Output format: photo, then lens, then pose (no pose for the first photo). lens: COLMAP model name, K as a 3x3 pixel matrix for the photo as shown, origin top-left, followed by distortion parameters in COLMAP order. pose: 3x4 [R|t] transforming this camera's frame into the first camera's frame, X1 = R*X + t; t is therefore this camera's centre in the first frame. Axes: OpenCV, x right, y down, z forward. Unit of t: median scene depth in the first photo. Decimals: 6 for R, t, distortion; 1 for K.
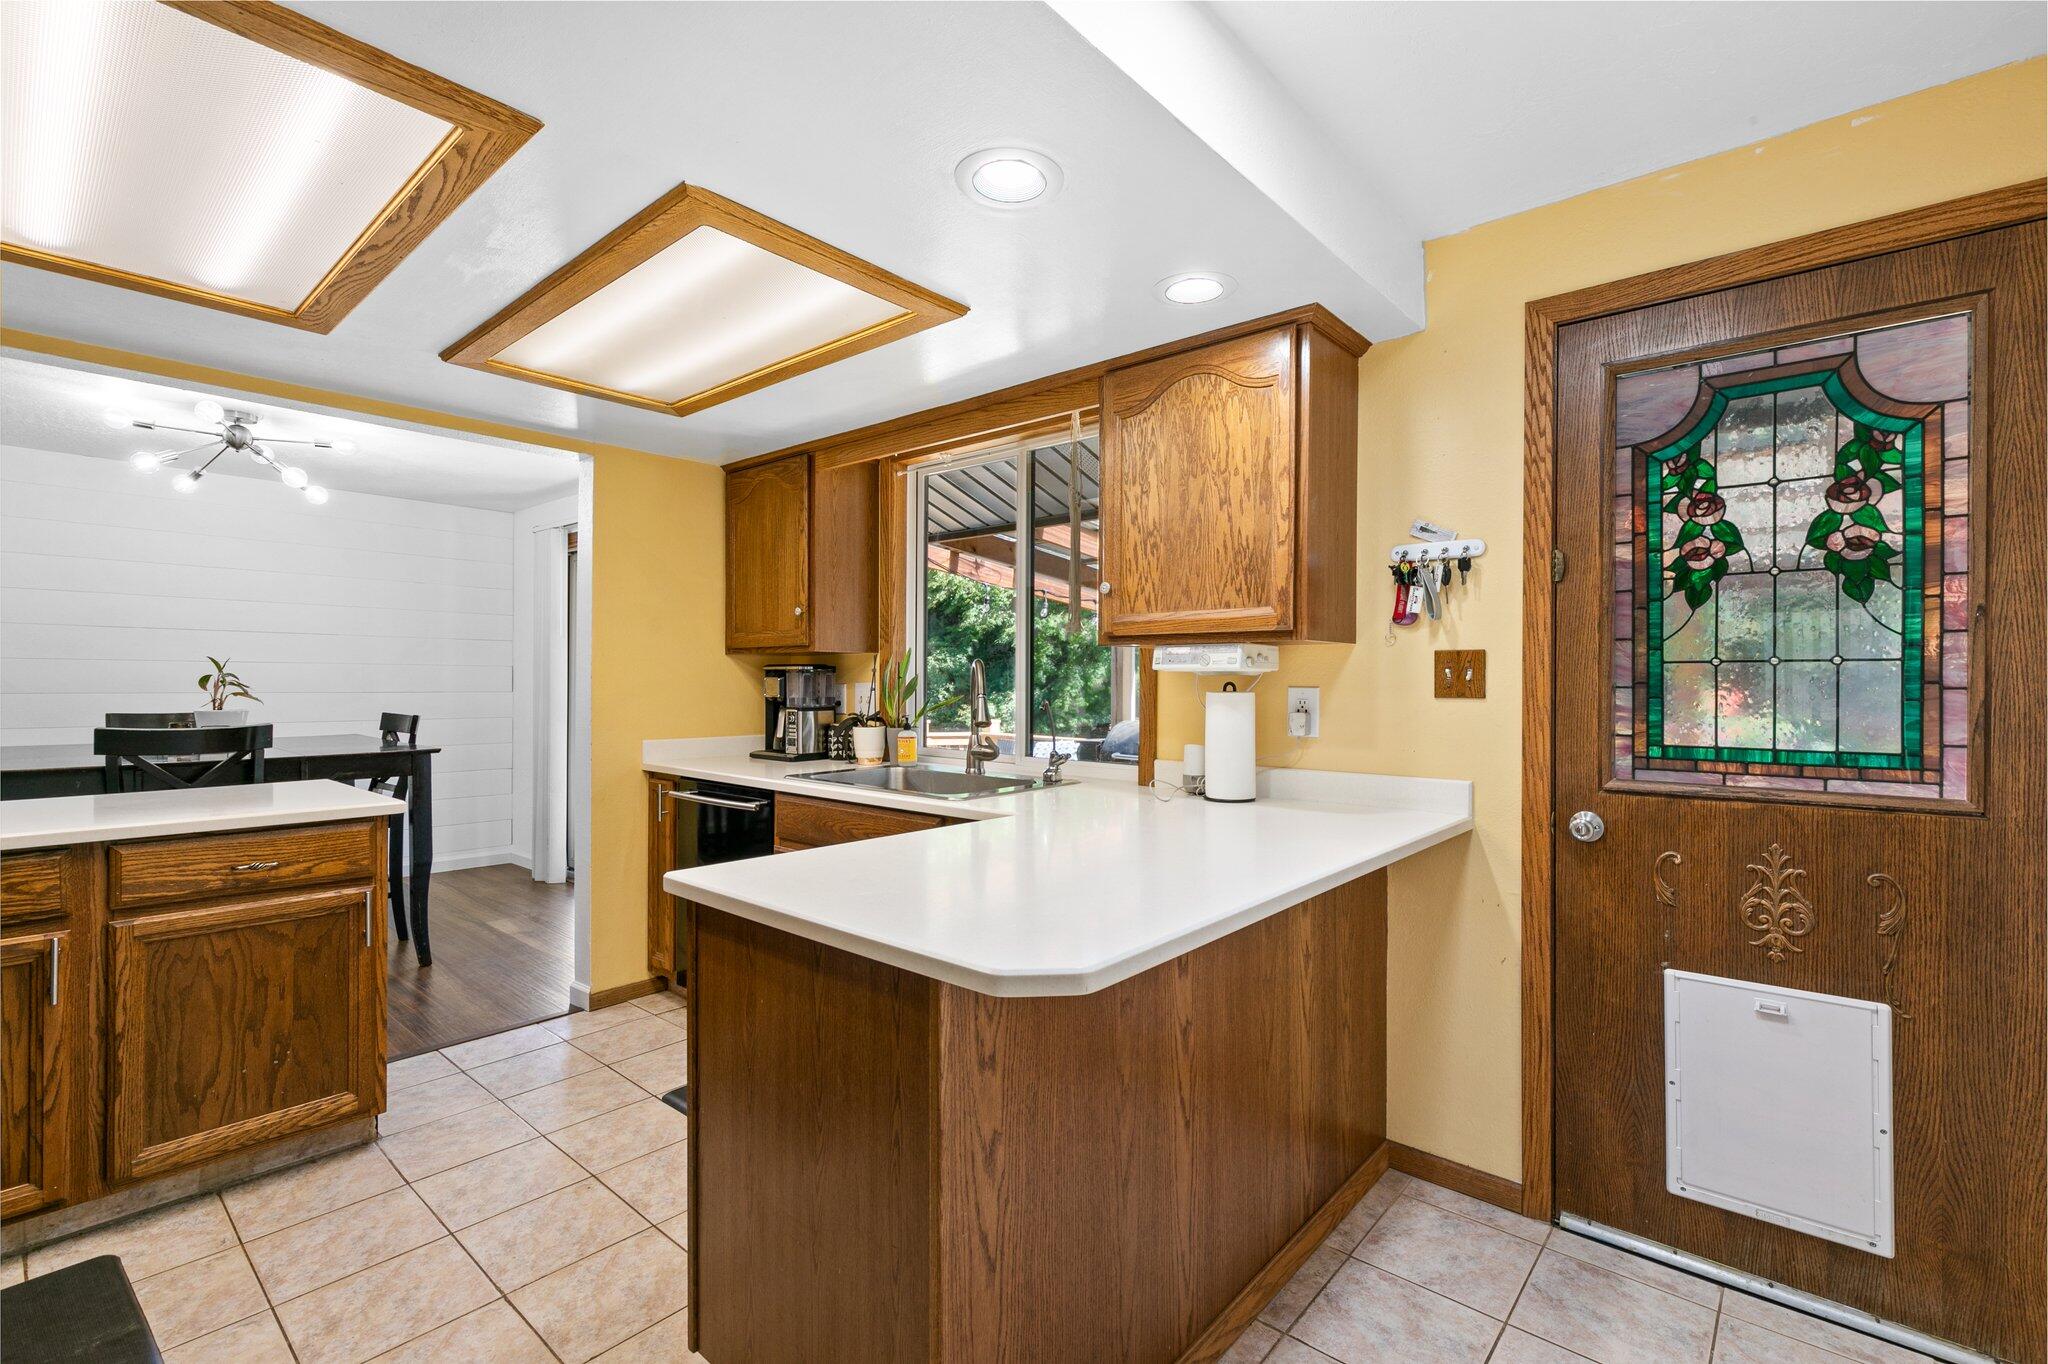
lens RADIAL K [[916.2, 0, 1059.7], [0, 916.2, 683.4], [0, 0, 1]] dist [0.003284, -0.000851]
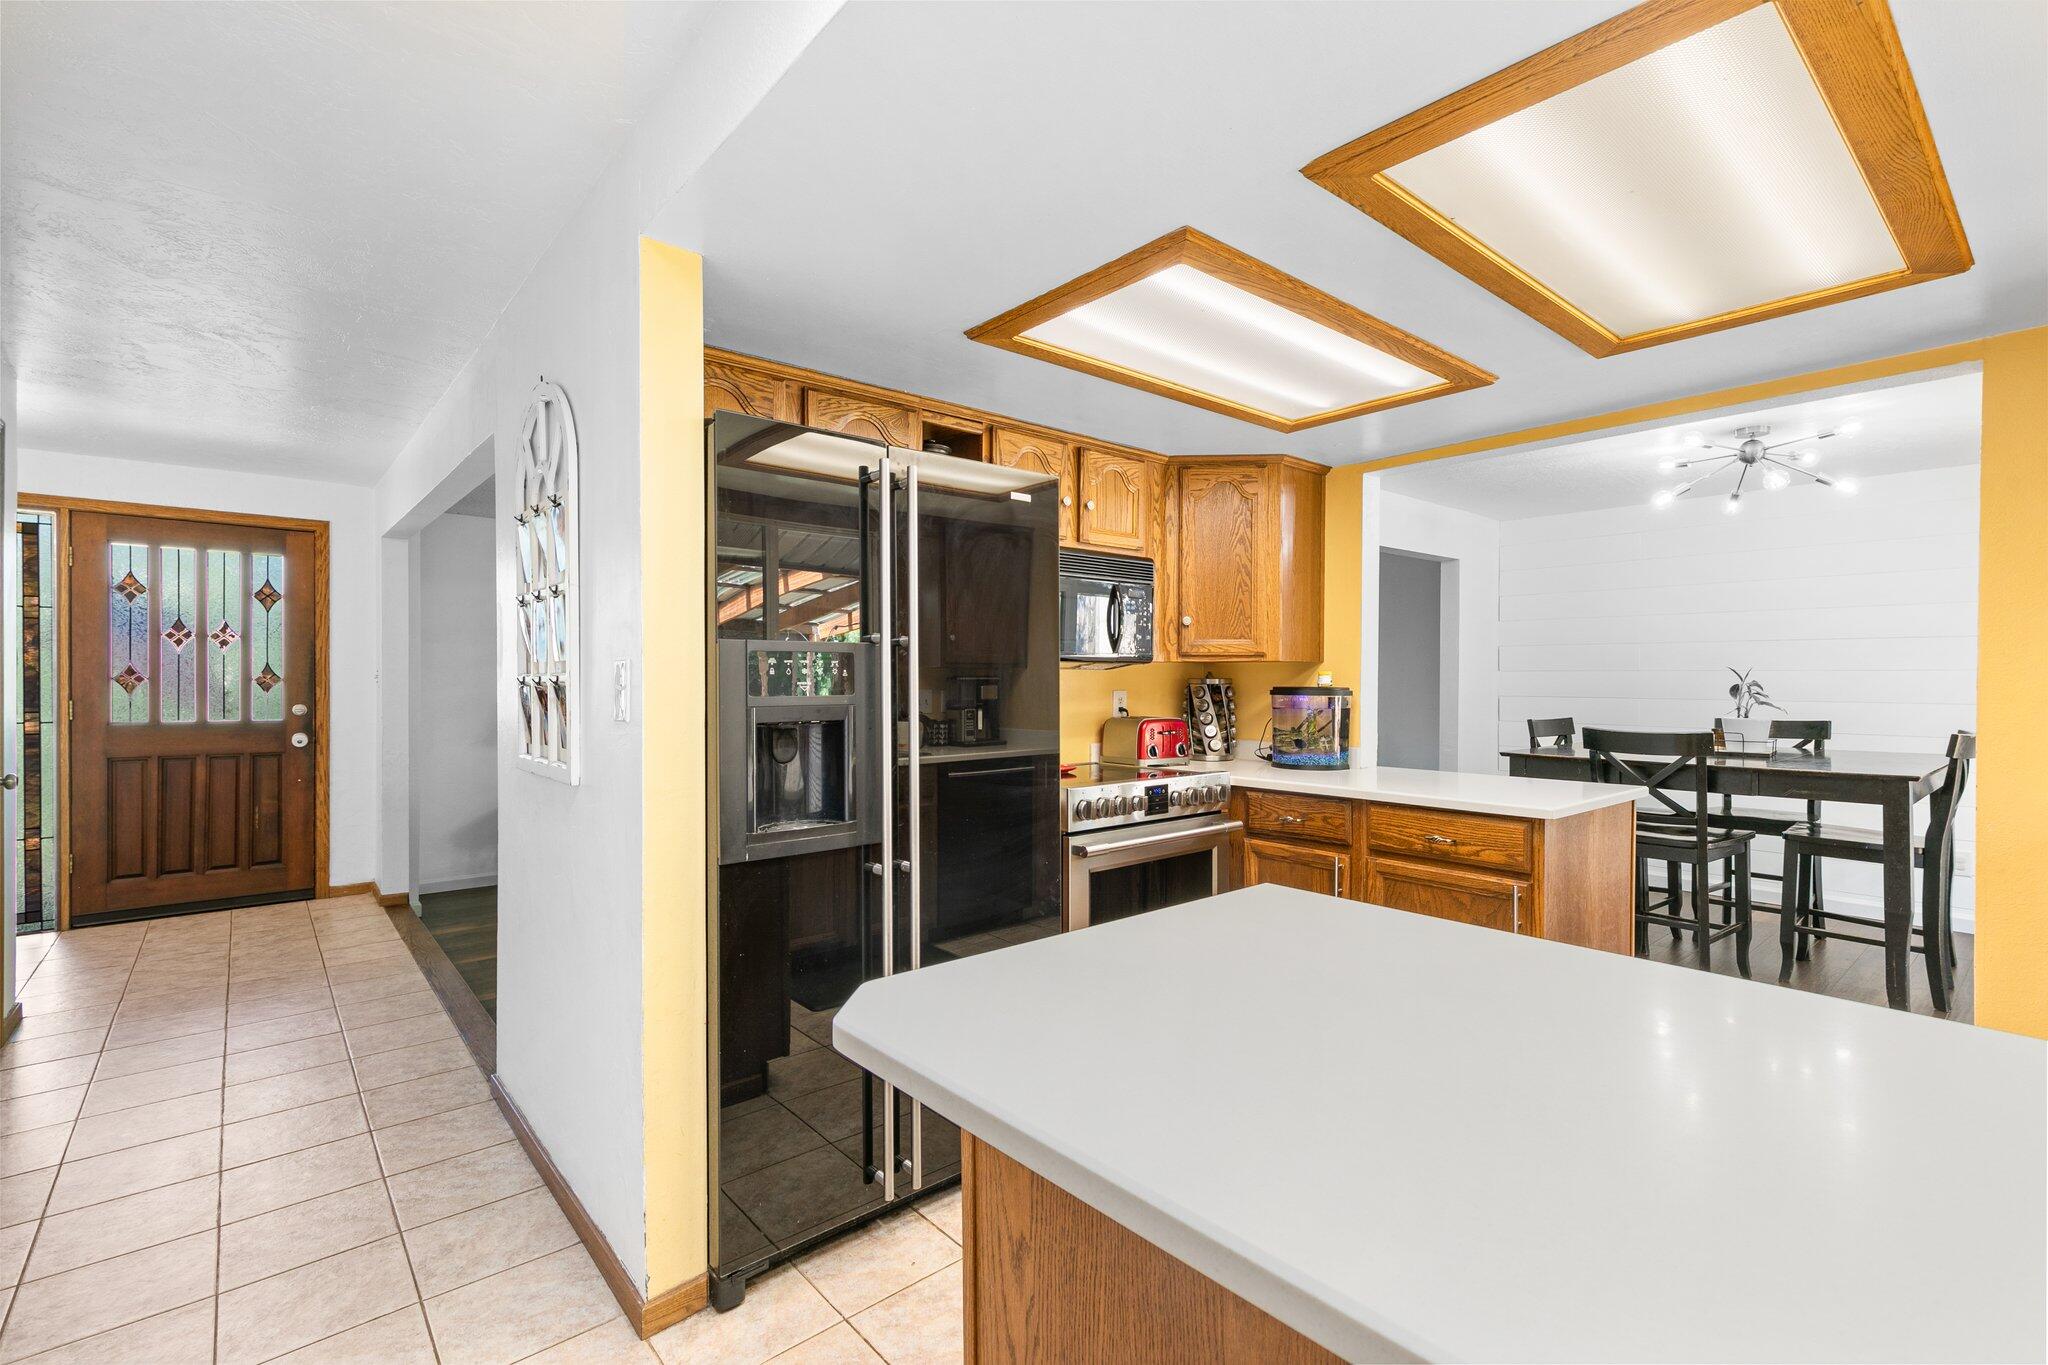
lens RADIAL K [[916.2, 0, 1033.4], [0, 916.2, 684.0], [0, 0, 1]] dist [0.003284, -0.000851]
pose [[-0.167213, 0.000549, -0.985921, 1.280973], [-0.007142, 0.999973, 0.001768, -0.027819], [0.985895, 0.007337, -0.167205, 1.951805]]
